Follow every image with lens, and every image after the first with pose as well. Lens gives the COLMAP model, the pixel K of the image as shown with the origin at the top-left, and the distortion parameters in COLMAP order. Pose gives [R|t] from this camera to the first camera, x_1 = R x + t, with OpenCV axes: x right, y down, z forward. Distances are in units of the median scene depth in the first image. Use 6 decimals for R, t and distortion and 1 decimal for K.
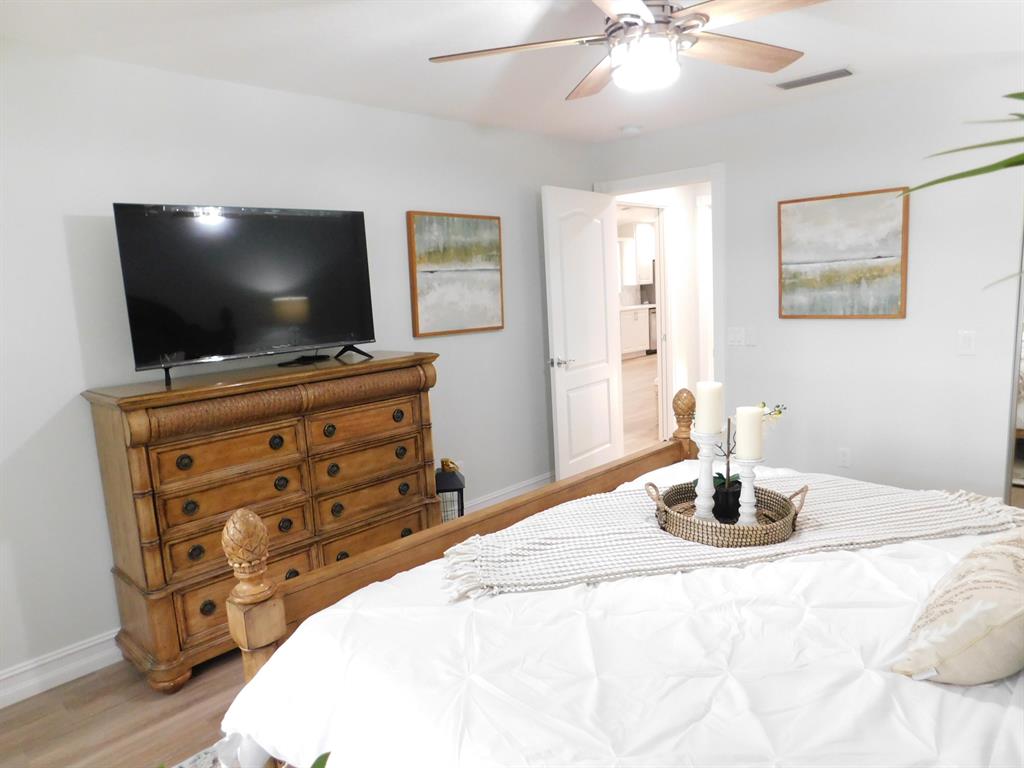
lens RADIAL K [[678.9, 0, 515.7], [0, 678.9, 386.2], [0, 0, 1]] dist [-0.063367, 0.050417]
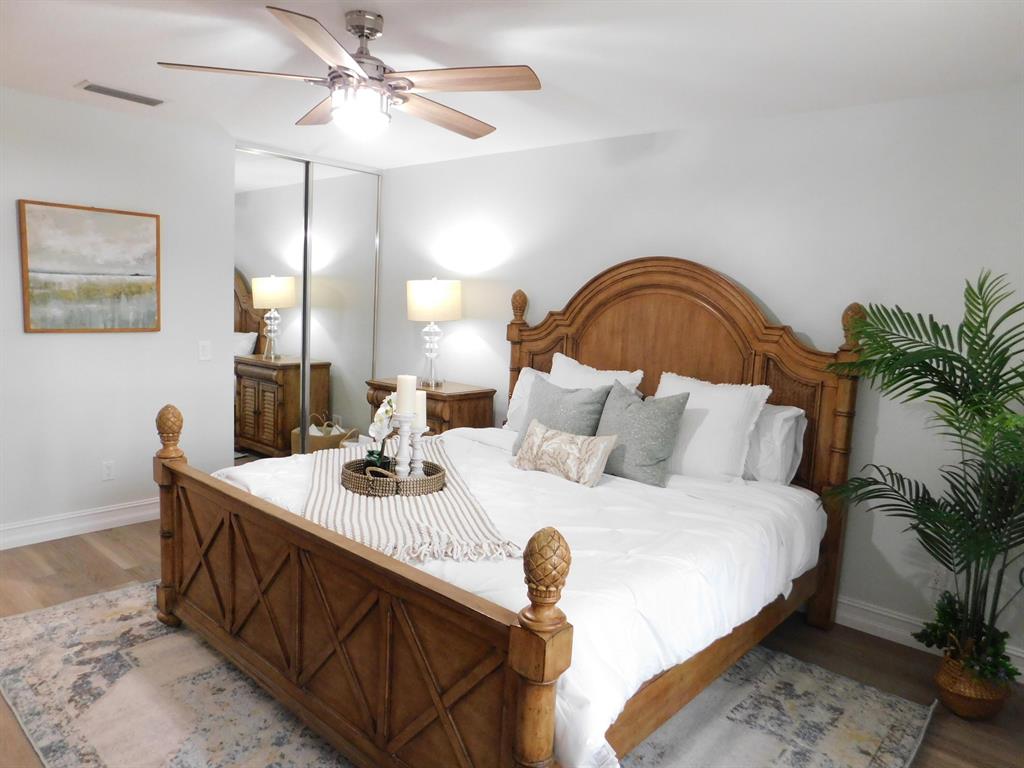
lens RADIAL K [[678.9, 0, 515.8], [0, 678.9, 382.1], [0, 0, 1]] dist [-0.063367, 0.050417]
pose [[-0.034820, -0.081074, 0.996100, -0.539376], [0.098854, 0.991537, 0.084158, -0.050634], [-0.994493, 0.101399, -0.026510, 0.426285]]
